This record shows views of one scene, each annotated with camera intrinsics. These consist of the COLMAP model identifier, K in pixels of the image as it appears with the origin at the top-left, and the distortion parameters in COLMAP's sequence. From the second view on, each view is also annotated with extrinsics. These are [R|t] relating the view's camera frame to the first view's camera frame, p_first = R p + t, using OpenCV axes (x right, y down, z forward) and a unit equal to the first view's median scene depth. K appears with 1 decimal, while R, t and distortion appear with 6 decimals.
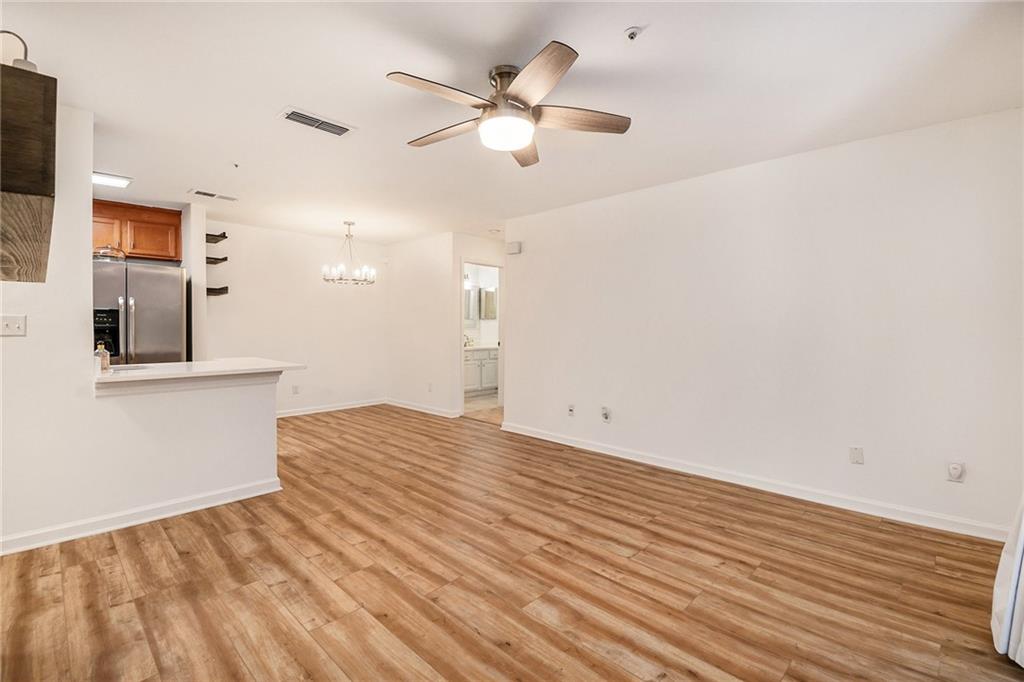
lens RADIAL K [[466.4, 0, 518.7], [0, 466.4, 334.1], [0, 0, 1]] dist [0.037753, -0.033040]
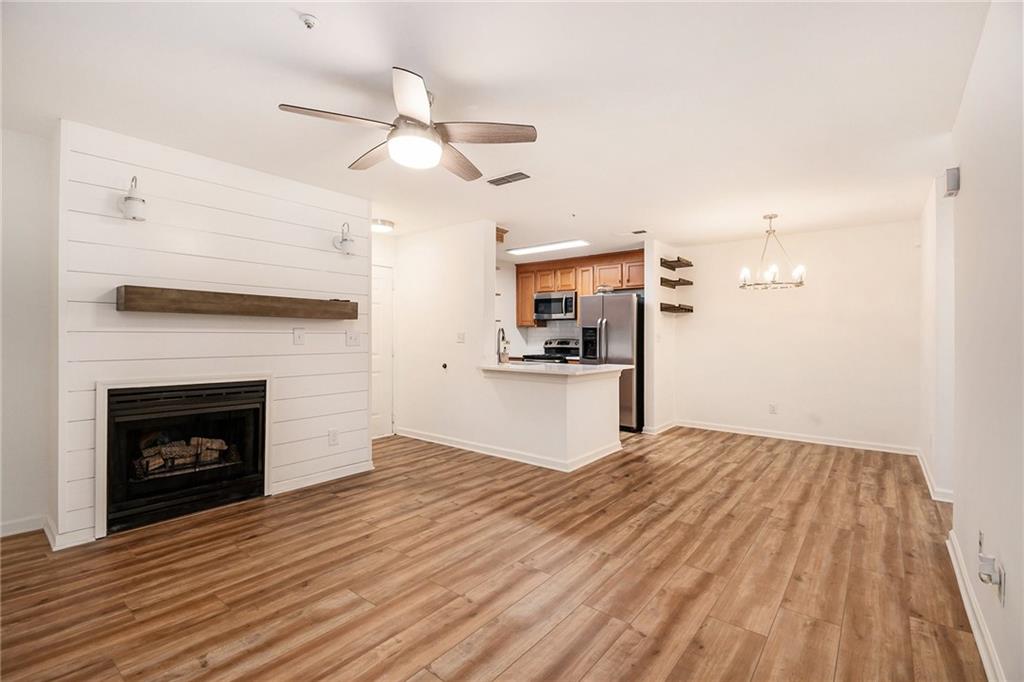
lens RADIAL K [[453.3, 0, 505.0], [0, 453.3, 323.0], [0, 0, 1]] dist [0.029446, -0.027493]
pose [[0.074625, -0.033639, -0.996644, 0.848307], [-0.023413, 0.999096, -0.035475, -0.008420], [0.996937, 0.025982, 0.073770, 0.959439]]
